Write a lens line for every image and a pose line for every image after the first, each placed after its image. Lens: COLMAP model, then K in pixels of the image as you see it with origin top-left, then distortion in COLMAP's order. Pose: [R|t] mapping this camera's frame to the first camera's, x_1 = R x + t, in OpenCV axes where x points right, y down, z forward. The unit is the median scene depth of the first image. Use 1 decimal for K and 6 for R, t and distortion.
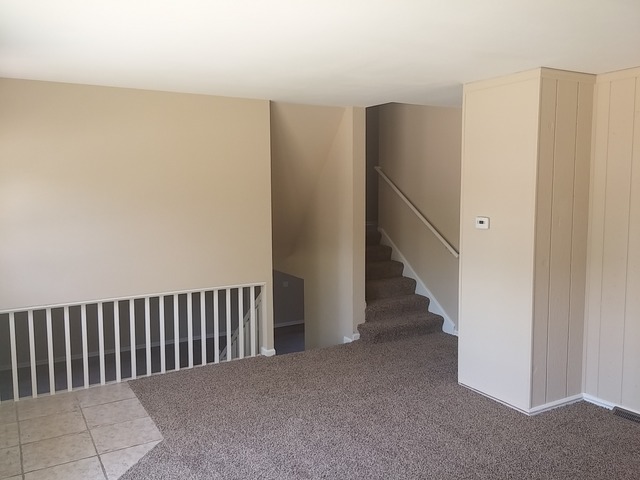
lens RADIAL K [[540.5, 0, 324.5], [0, 540.5, 240.0], [0, 0, 1]] dist [0.084017, -0.084866]
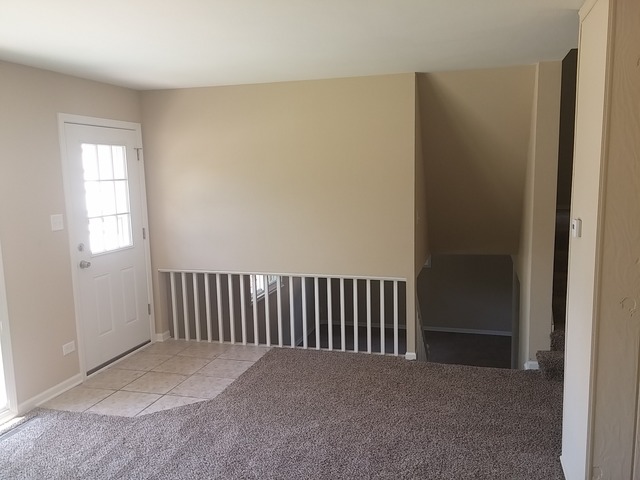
lens RADIAL K [[540.5, 0, 324.5], [0, 540.5, 240.0], [0, 0, 1]] dist [0.084017, -0.084866]
pose [[0.685728, 0.080328, -0.723411, 0.559477], [-0.059421, 0.996752, 0.054355, -0.034155], [0.725428, 0.005713, 0.688274, 0.334885]]
